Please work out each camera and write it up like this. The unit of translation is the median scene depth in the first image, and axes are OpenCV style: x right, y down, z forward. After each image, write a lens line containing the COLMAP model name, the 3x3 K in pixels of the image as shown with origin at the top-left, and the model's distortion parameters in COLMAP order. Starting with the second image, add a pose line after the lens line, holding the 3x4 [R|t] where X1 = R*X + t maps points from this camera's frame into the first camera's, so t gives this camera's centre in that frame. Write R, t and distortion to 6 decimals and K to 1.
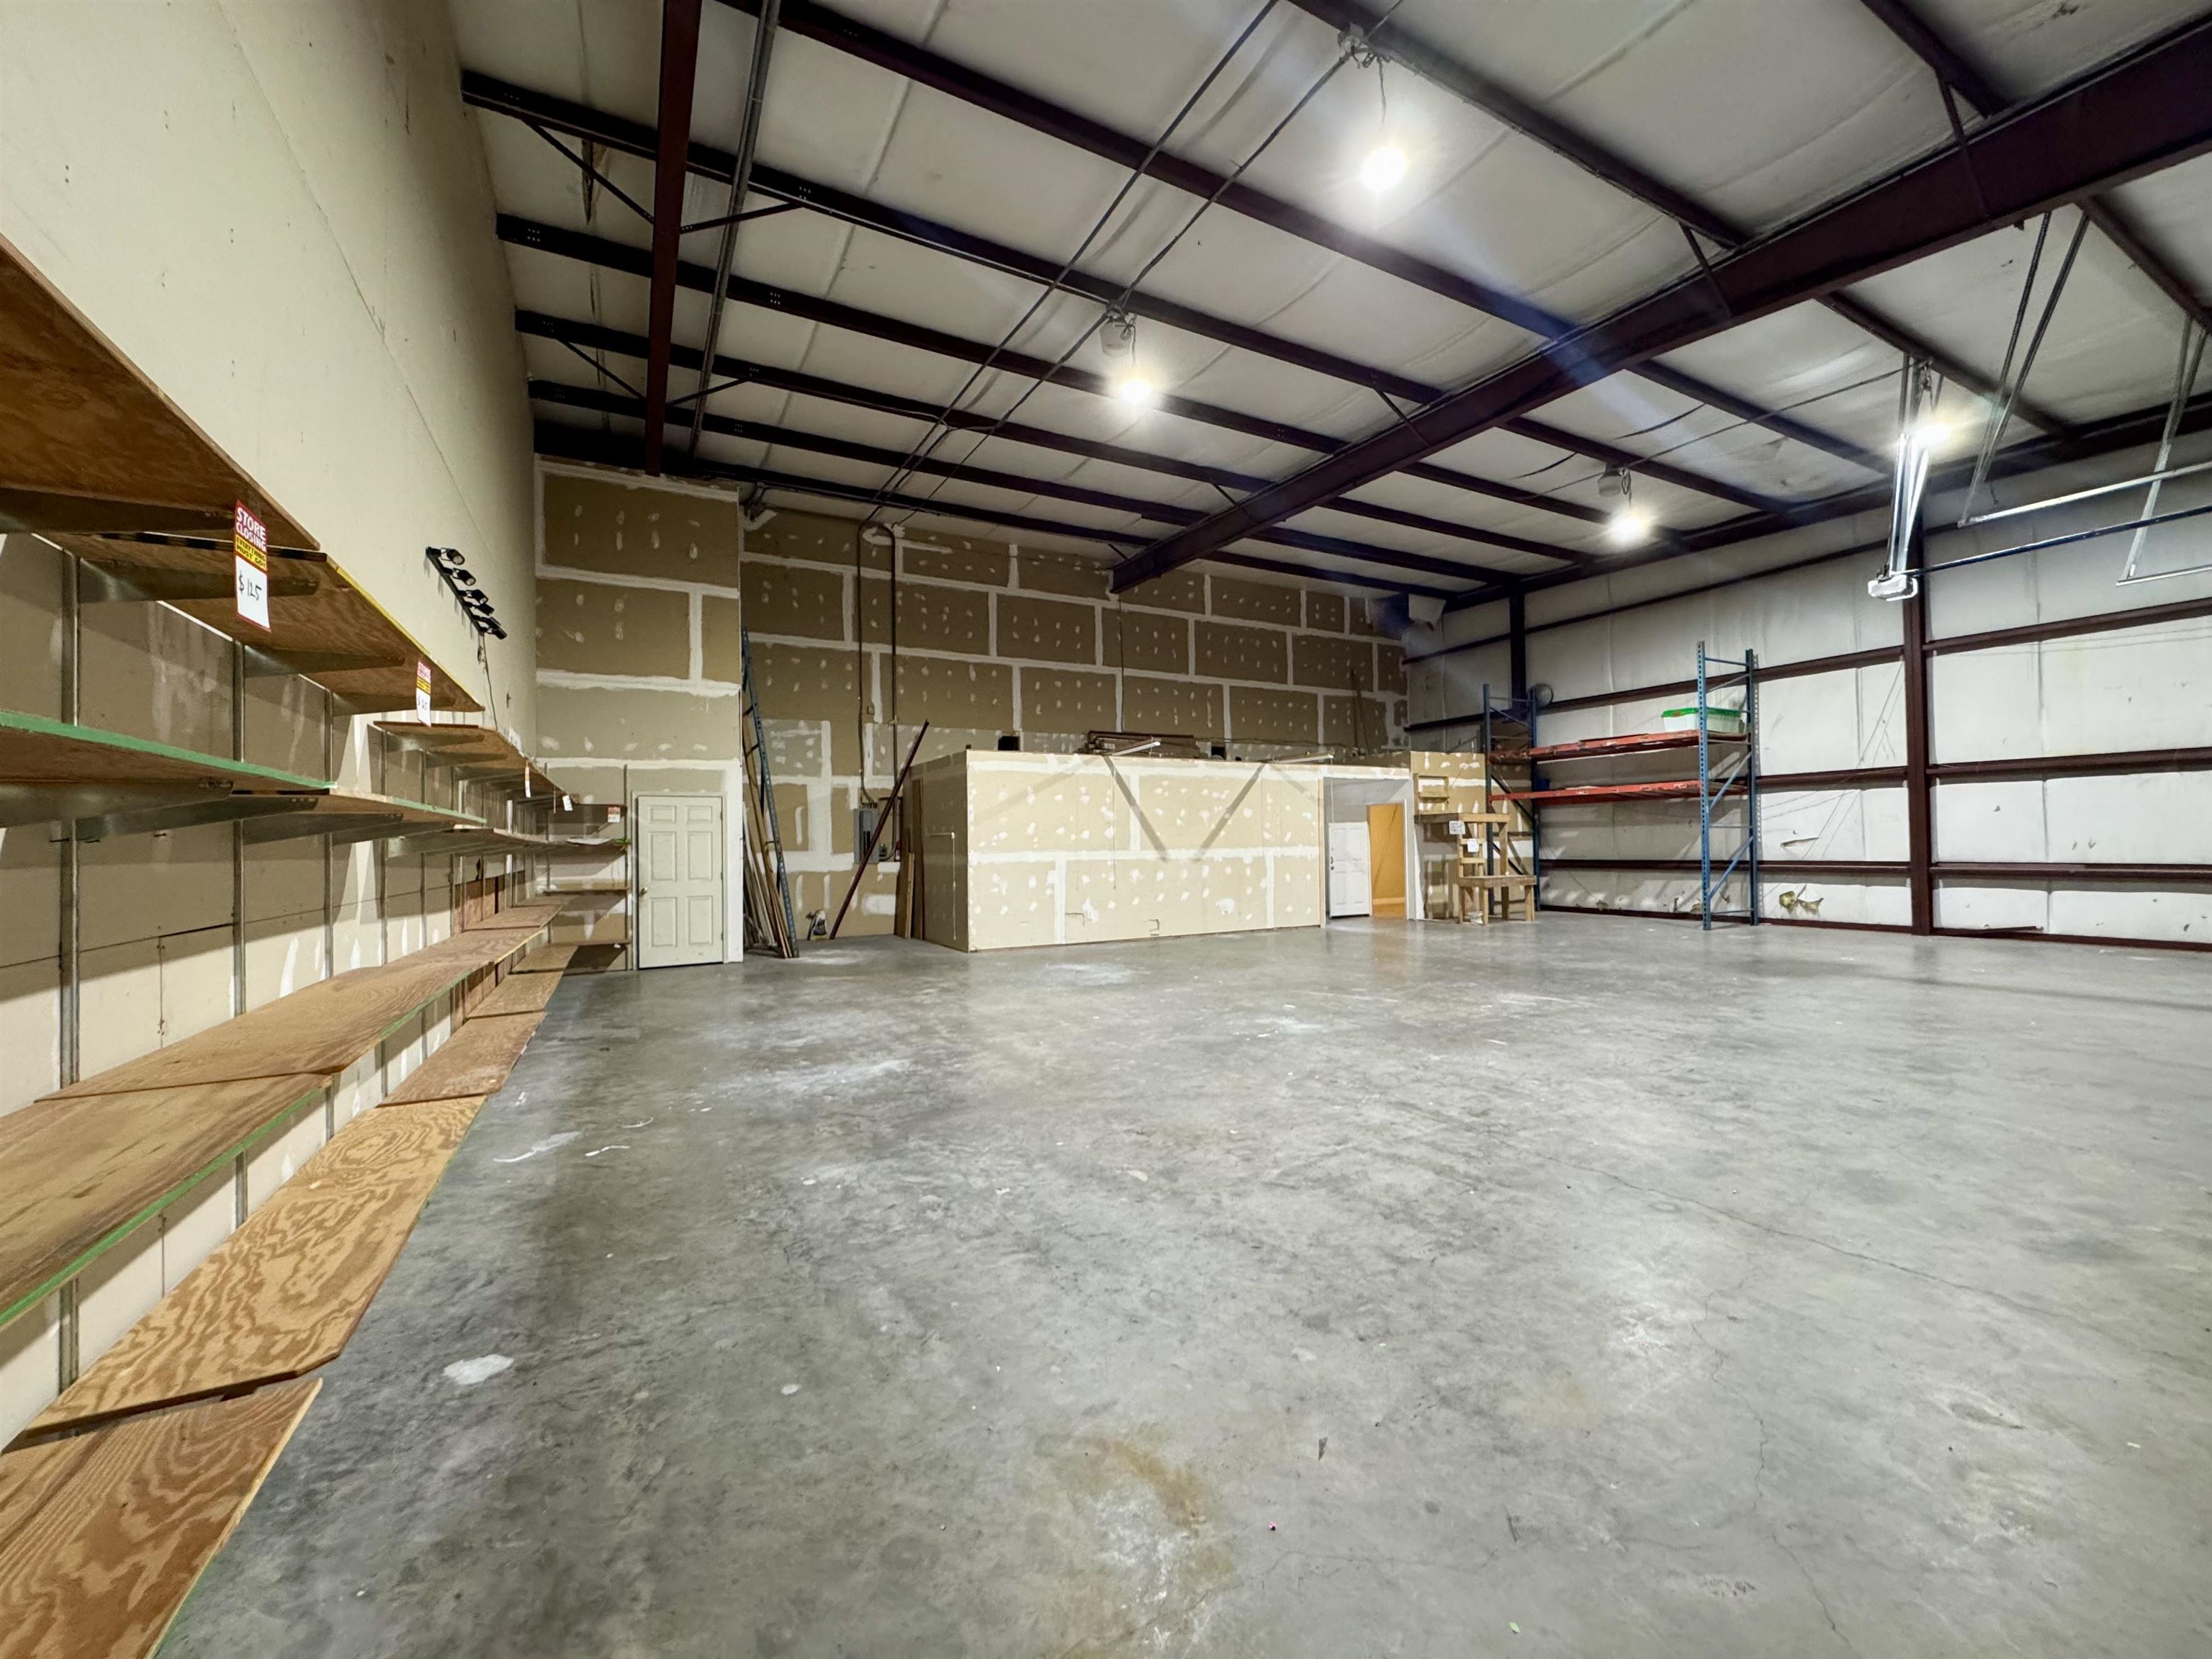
lens RADIAL K [[882.7, 0, 1108.2], [0, 882.7, 827.6], [0, 0, 1]] dist [-0.004821, 0.001034]
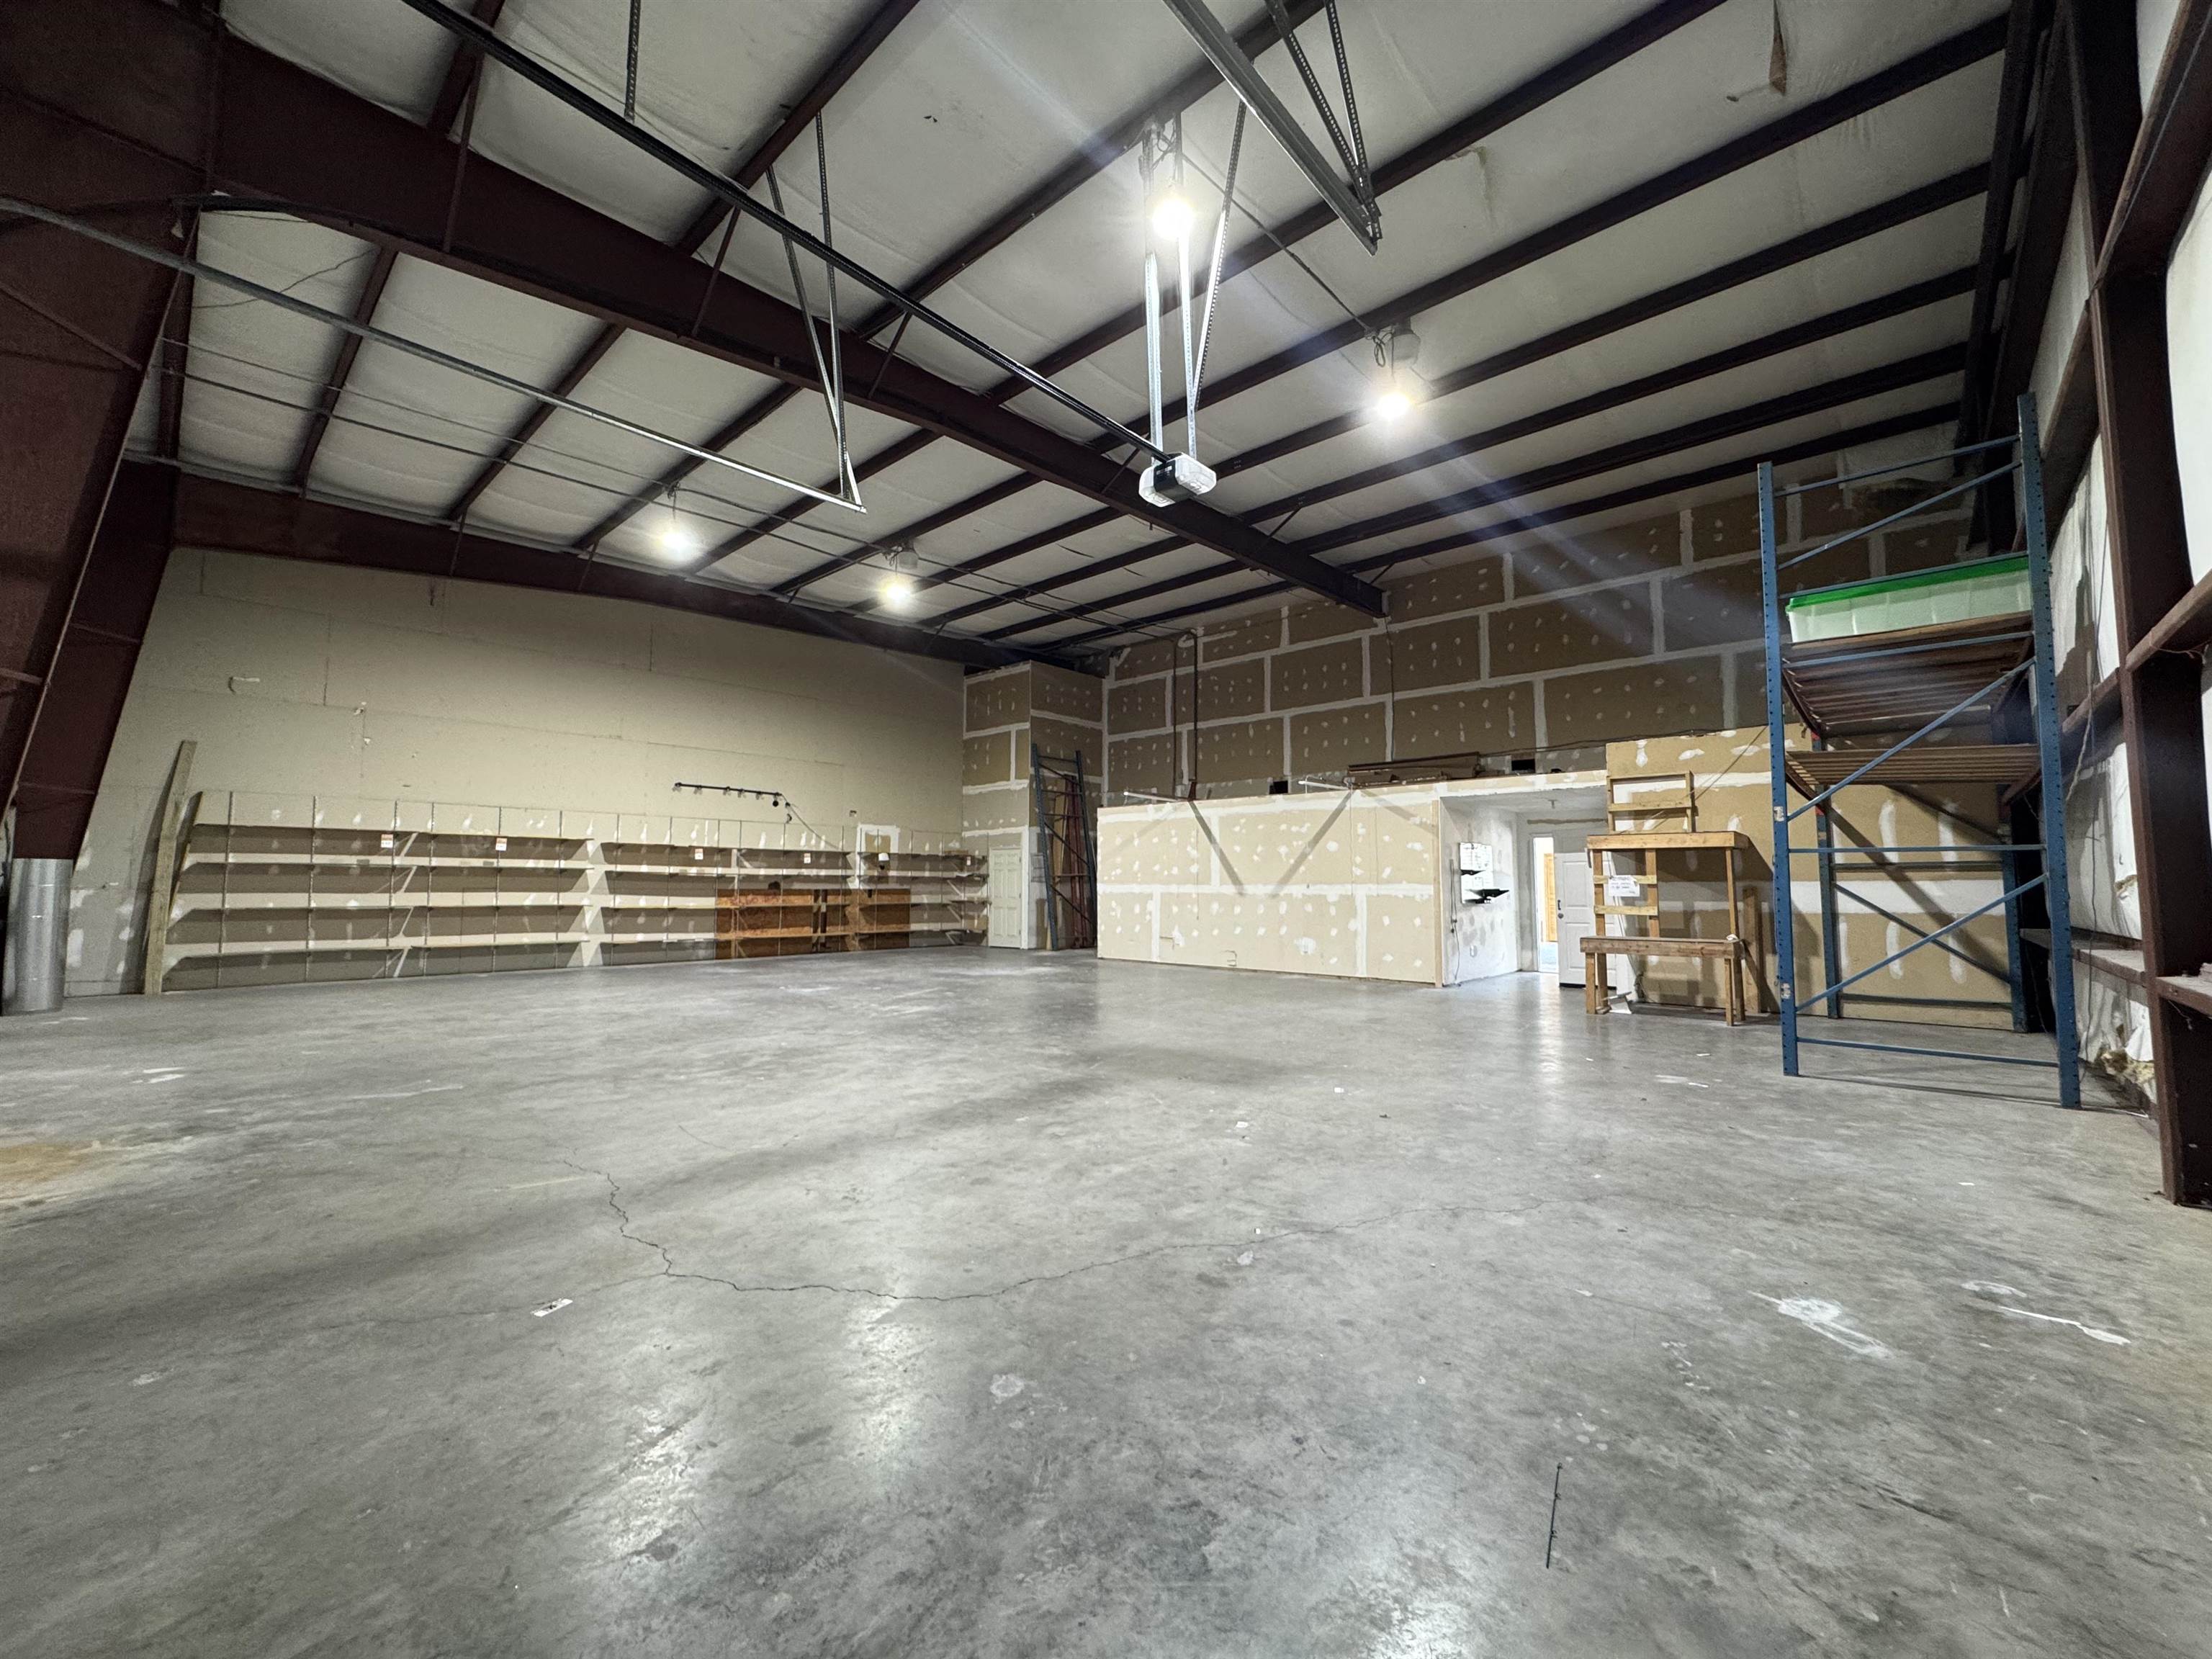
lens RADIAL K [[882.7, 0, 1108.6], [0, 882.7, 827.5], [0, 0, 1]] dist [-0.004821, 0.001034]
pose [[0.331493, -0.048472, -0.942212, 0.959476], [0.009568, 0.998801, -0.048017, 0.005549], [0.943409, 0.006903, 0.331559, 0.486974]]
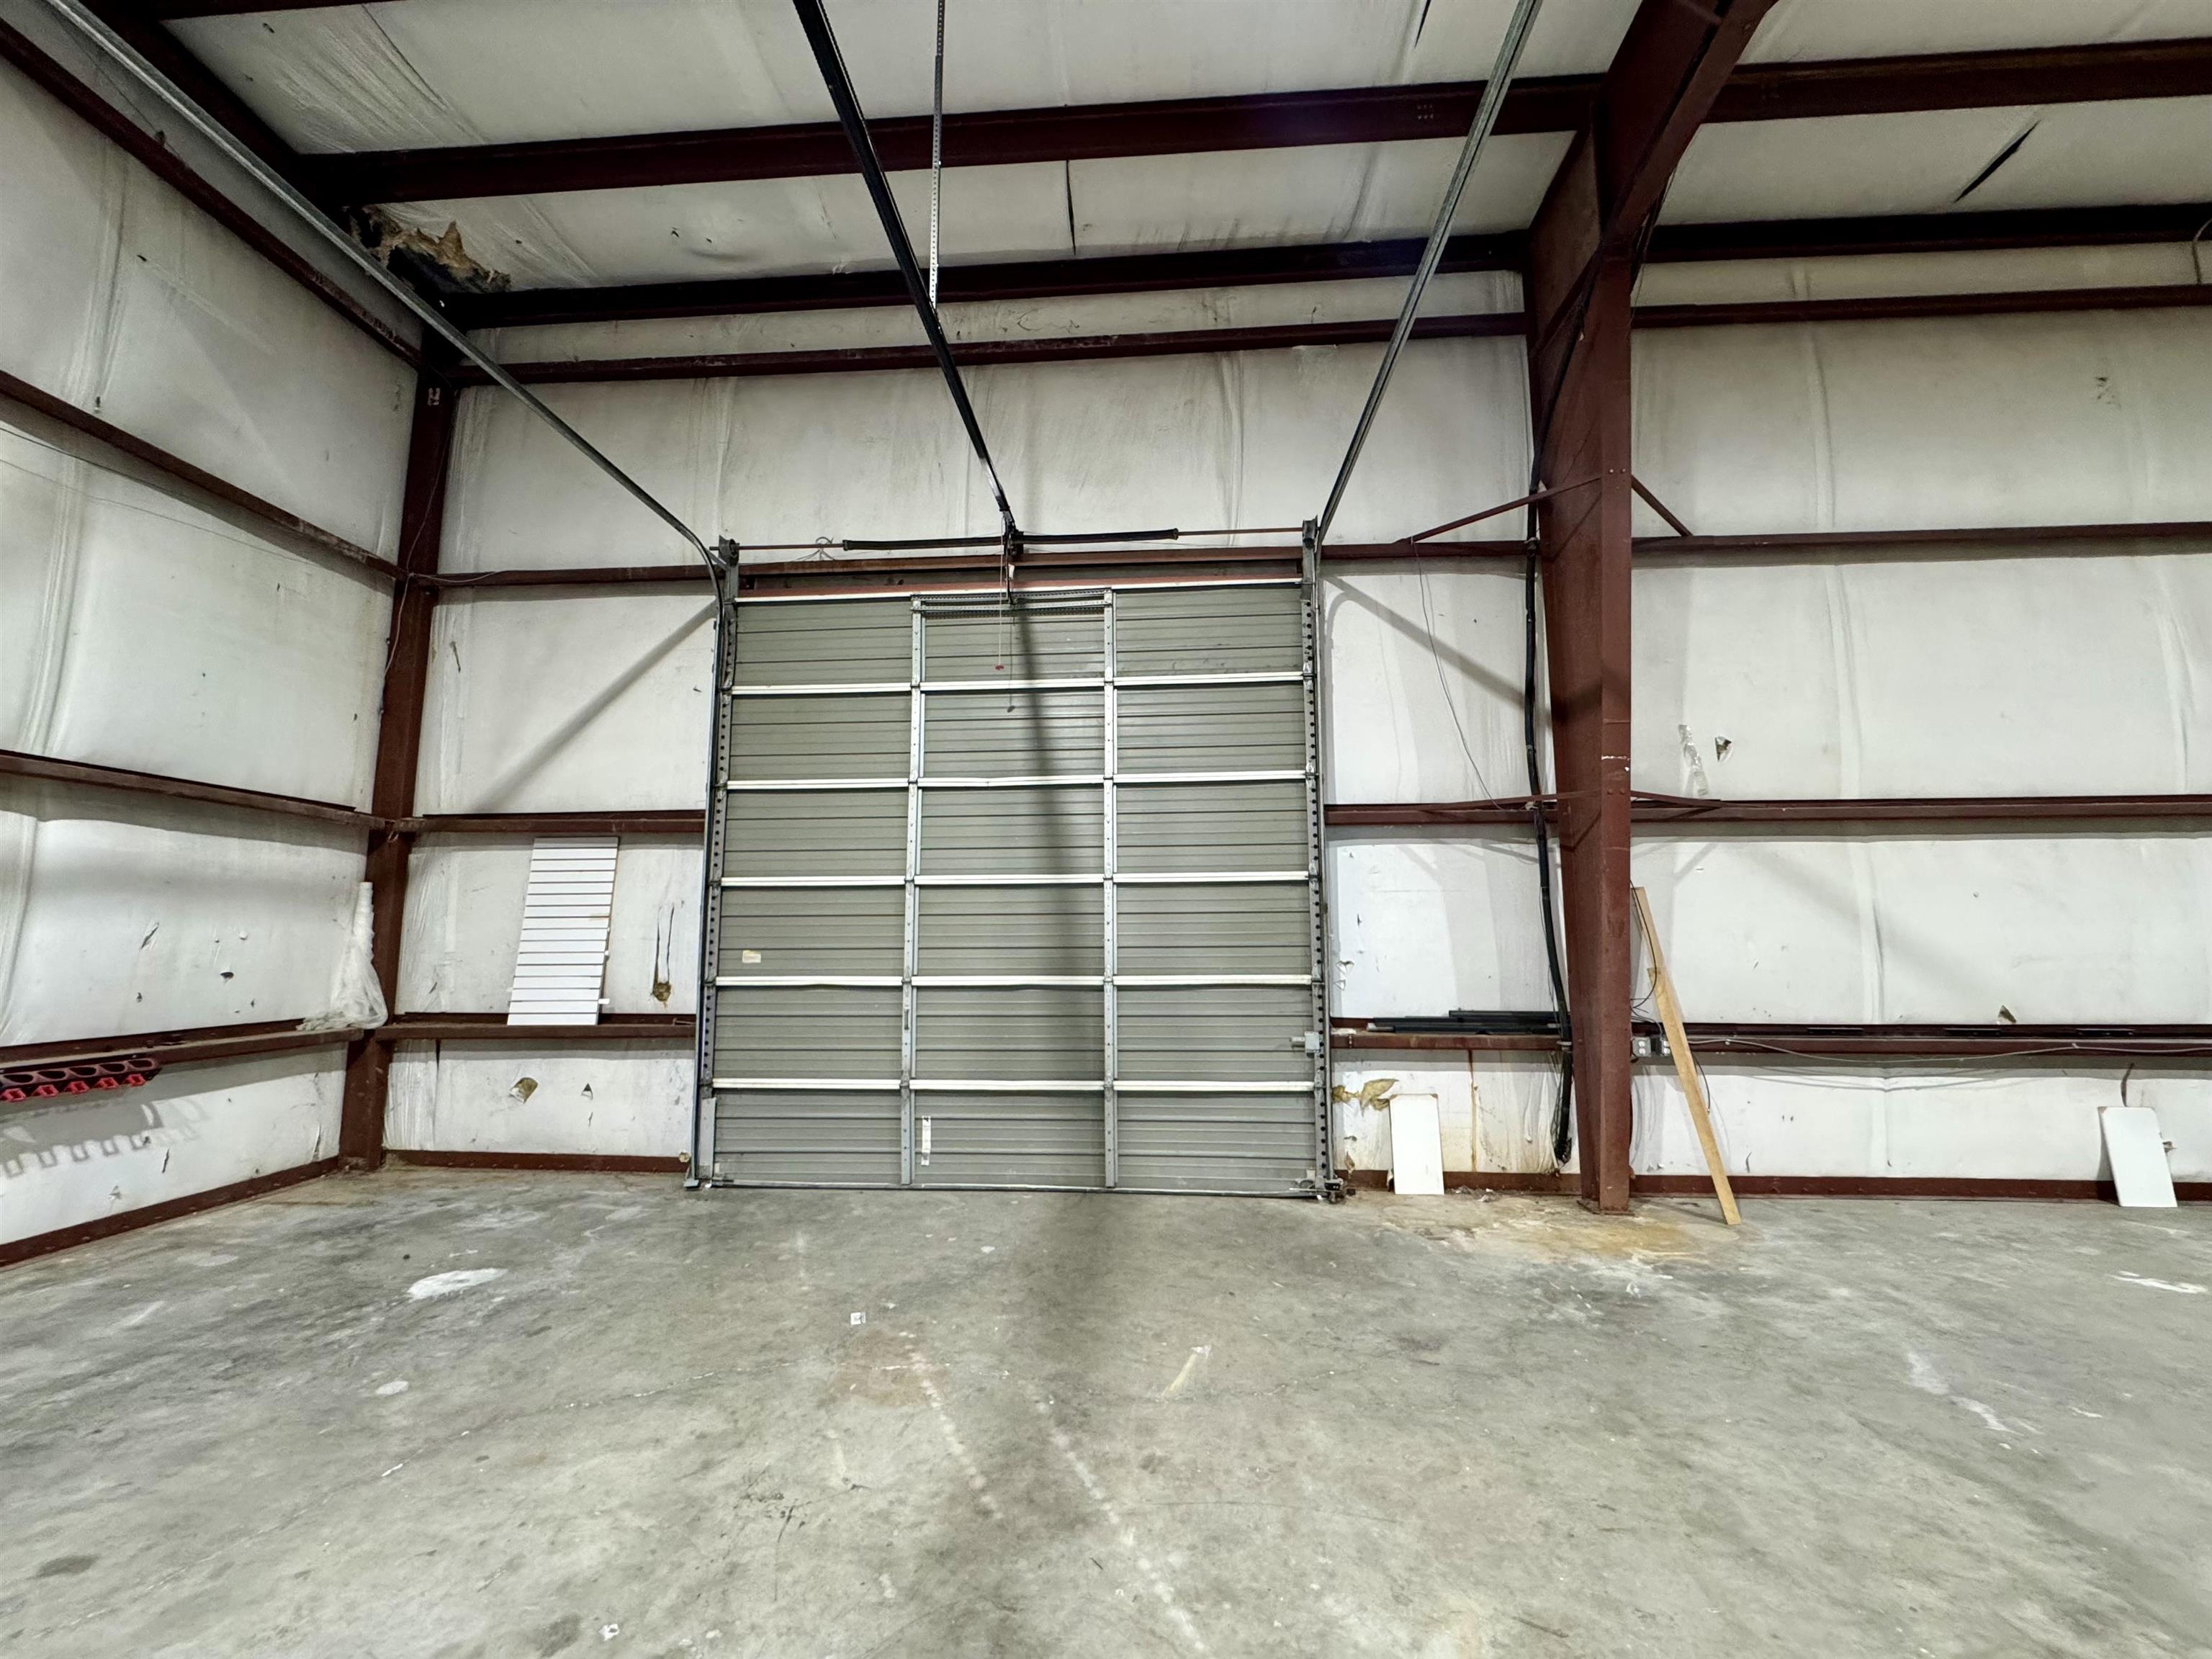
lens RADIAL K [[882.7, 0, 1108.5], [0, 882.7, 827.8], [0, 0, 1]] dist [-0.004821, 0.001034]
pose [[-0.844149, 0.079749, 0.530144, 0.523090], [0.002384, 0.989422, -0.145043, -0.001286], [-0.536104, -0.121174, -0.835410, 0.625769]]
